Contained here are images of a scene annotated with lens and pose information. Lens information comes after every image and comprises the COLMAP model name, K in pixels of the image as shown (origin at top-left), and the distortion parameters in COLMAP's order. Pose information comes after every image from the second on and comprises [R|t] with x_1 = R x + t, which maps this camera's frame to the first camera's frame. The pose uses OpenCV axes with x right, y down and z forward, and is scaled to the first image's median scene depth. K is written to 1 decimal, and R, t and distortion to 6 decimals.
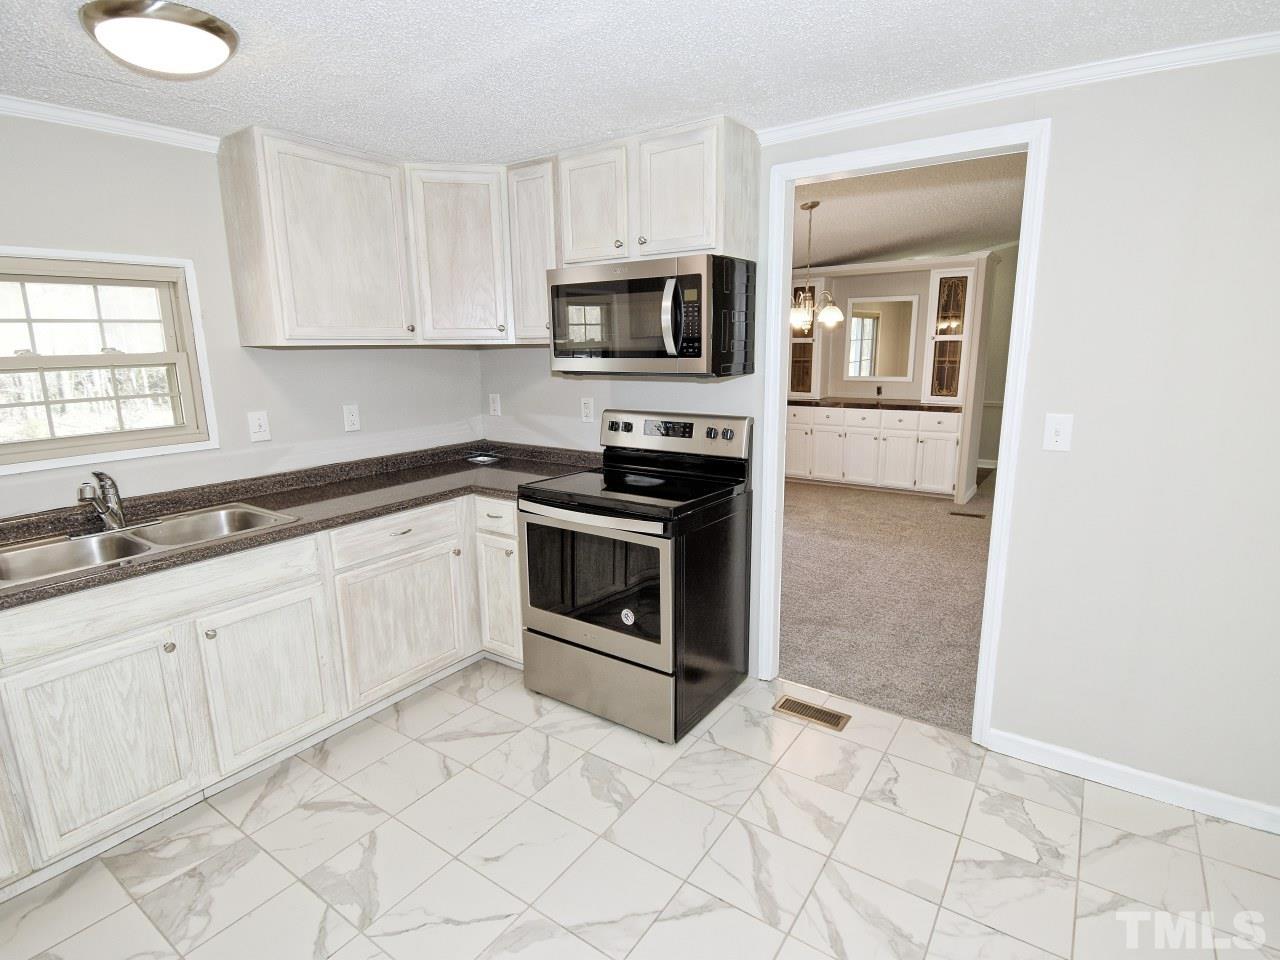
lens RADIAL K [[655.0, 0, 642.7], [0, 655.0, 474.2], [0, 0, 1]] dist [0.029545, -0.030626]
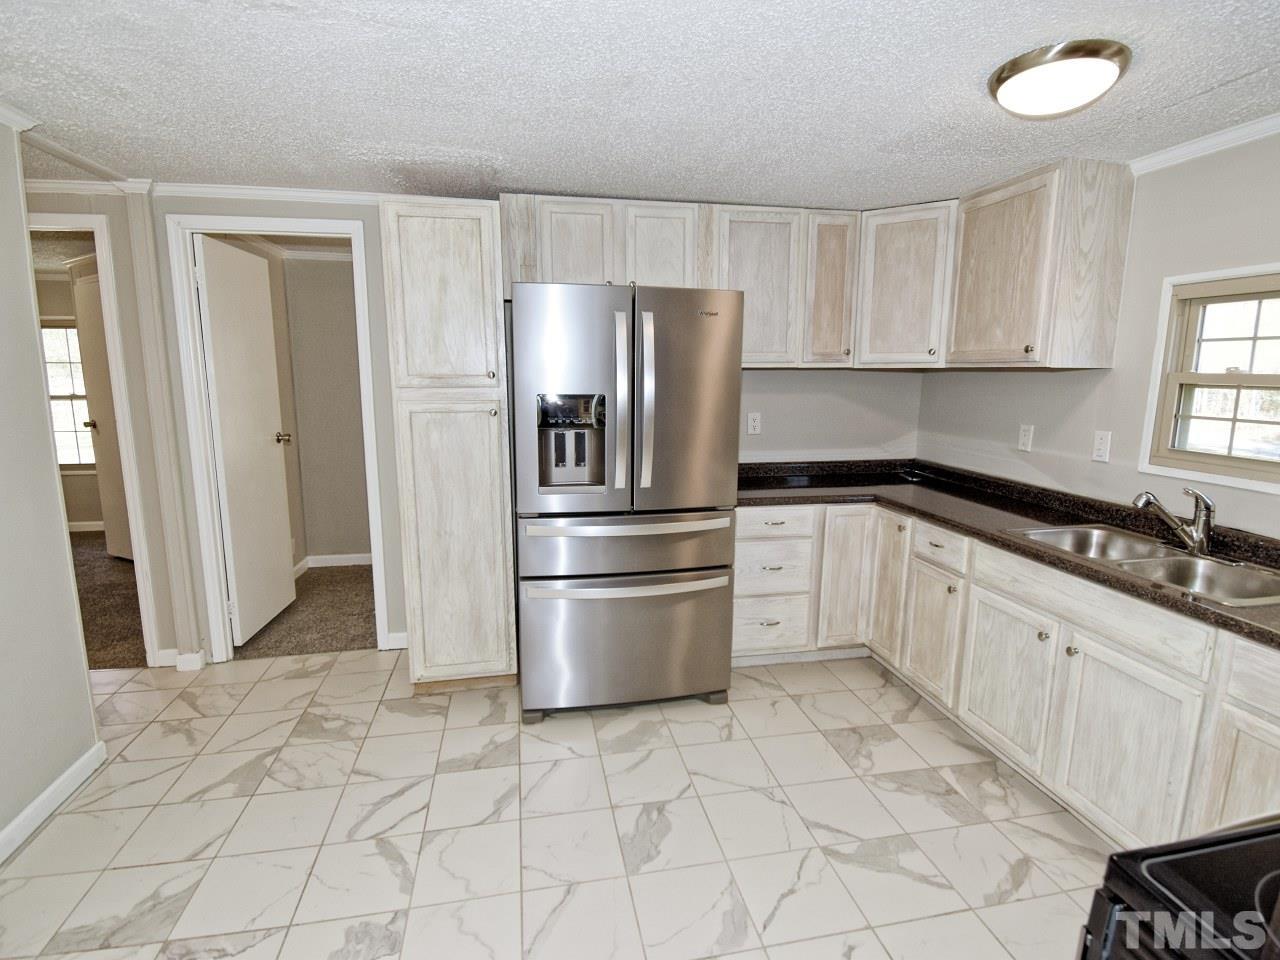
lens RADIAL K [[639.7, 0, 646.4], [0, 639.7, 478.3], [0, 0, 1]] dist [0.025808, -0.028203]
pose [[-0.693612, 0.123581, -0.709669, 0.384881], [-0.139784, 0.943357, 0.300897, -0.177341], [0.706656, 0.307906, -0.637049, 0.930929]]
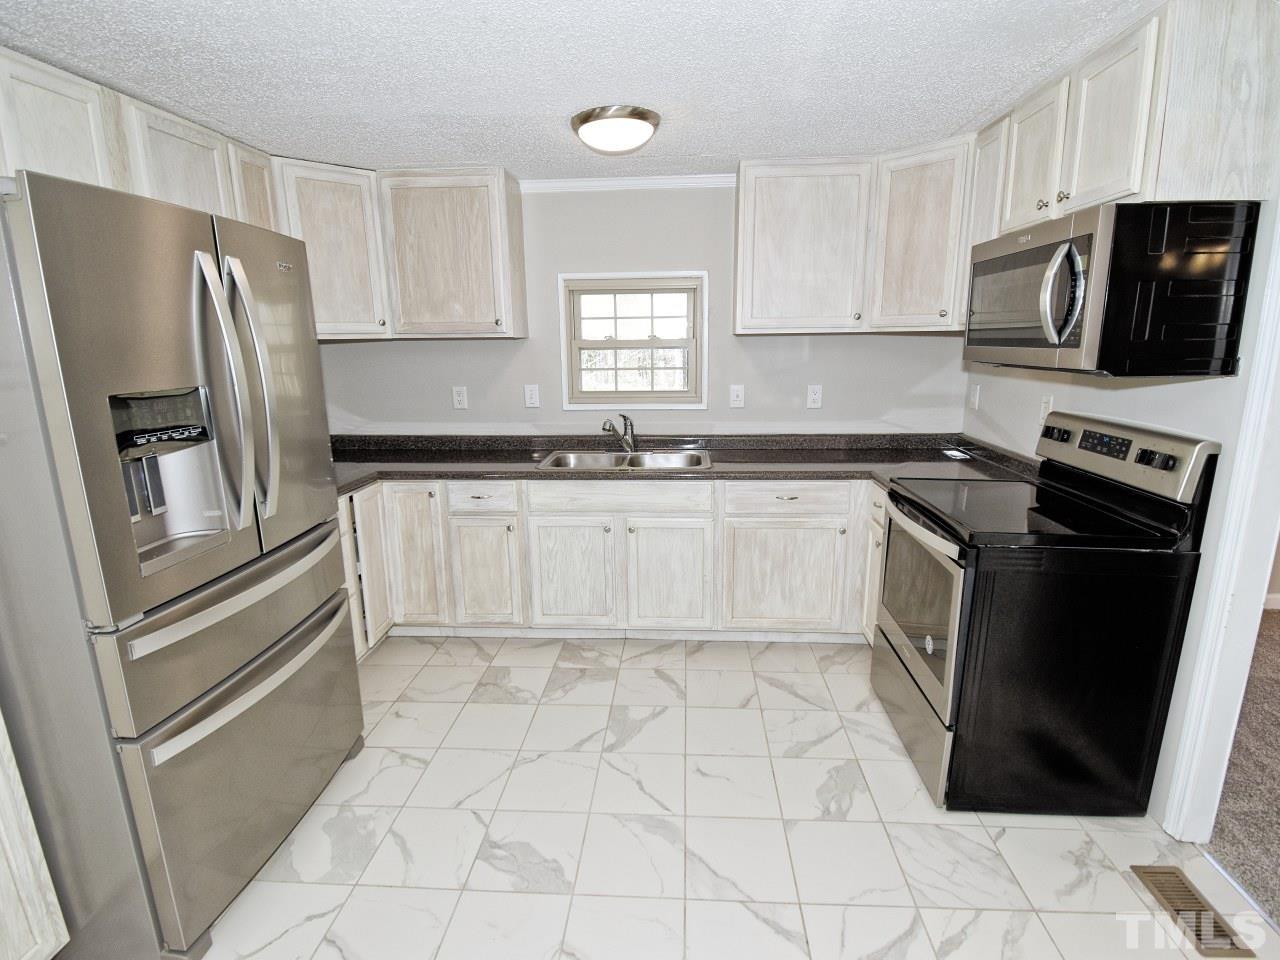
lens RADIAL K [[639.7, 0, 646.4], [0, 639.7, 478.3], [0, 0, 1]] dist [0.025808, -0.028203]
pose [[0.516187, 0.188015, -0.835585, 0.466860], [-0.160873, 0.979527, 0.121024, -0.043367], [0.841232, 0.071952, 0.535865, 0.212596]]
